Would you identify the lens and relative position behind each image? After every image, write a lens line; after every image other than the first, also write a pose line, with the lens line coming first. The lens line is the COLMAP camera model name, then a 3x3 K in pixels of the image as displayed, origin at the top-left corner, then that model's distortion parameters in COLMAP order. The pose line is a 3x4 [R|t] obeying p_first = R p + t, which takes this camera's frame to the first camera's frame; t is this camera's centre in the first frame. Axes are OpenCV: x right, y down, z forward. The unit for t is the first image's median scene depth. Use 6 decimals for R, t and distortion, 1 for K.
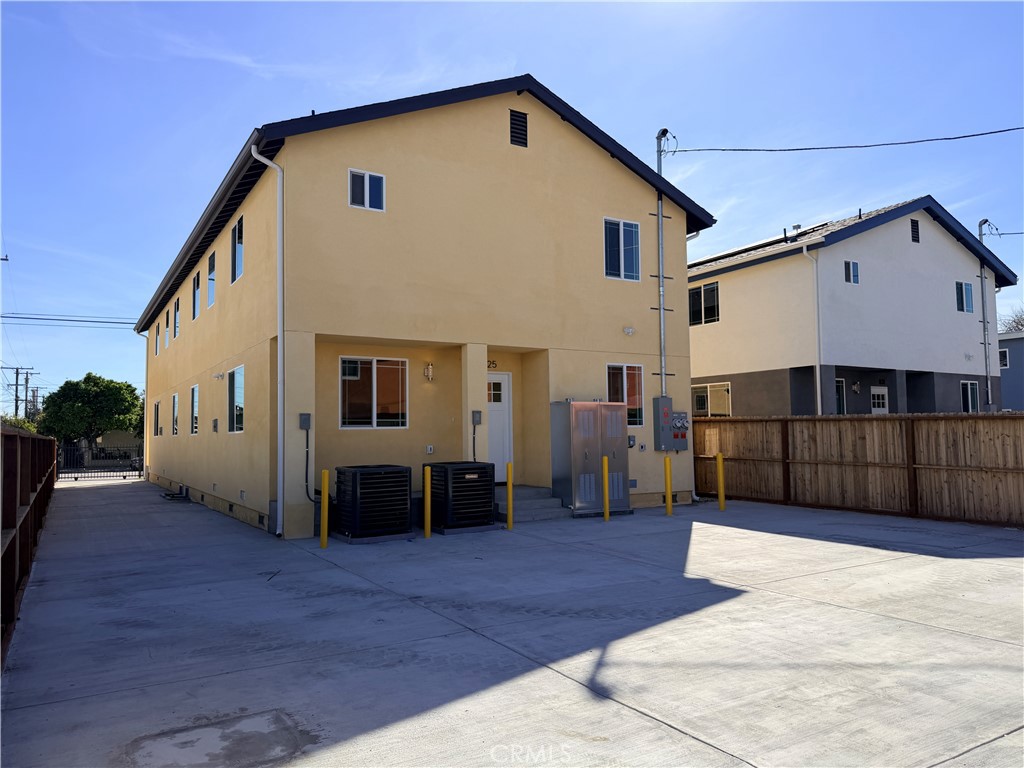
lens RADIAL K [[726.9, 0, 512.0], [0, 726.9, 384.0], [0, 0, 1]] dist [0.116817, -0.173313]
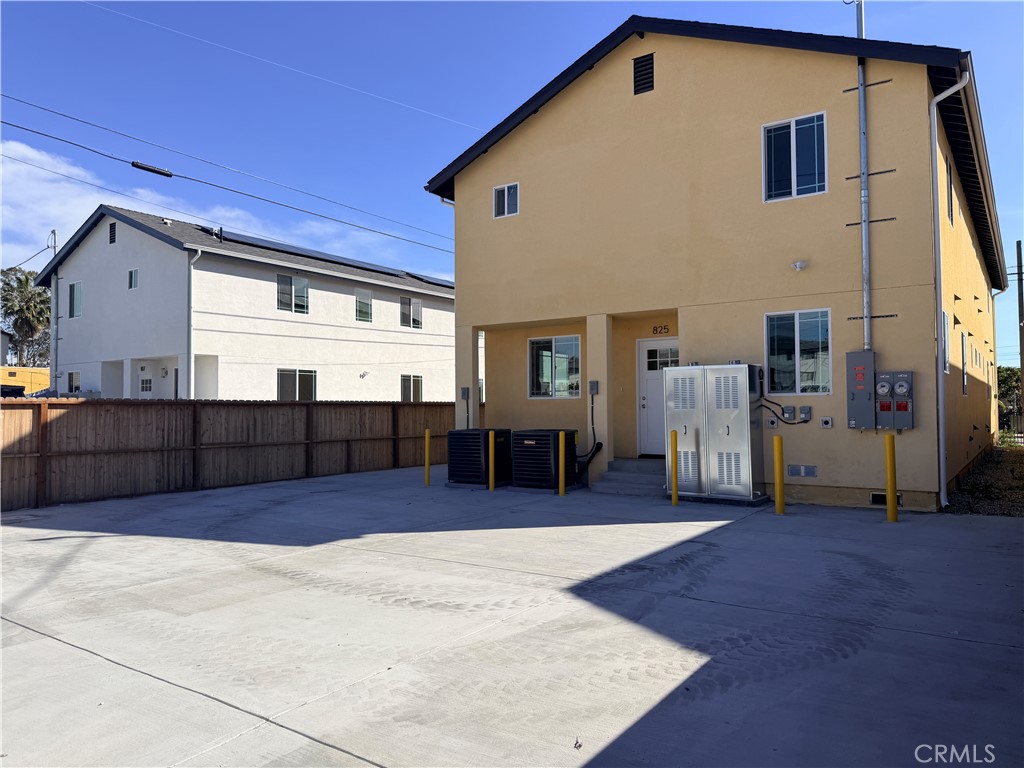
lens RADIAL K [[703.4, 0, 512.0], [0, 703.4, 384.0], [0, 0, 1]] dist [0.106417, -0.211994]
pose [[0.385476, -0.015445, -0.922588, 0.781050], [0.067125, 0.997680, 0.011344, 0.020865], [0.920273, -0.066302, 0.385619, 0.484649]]
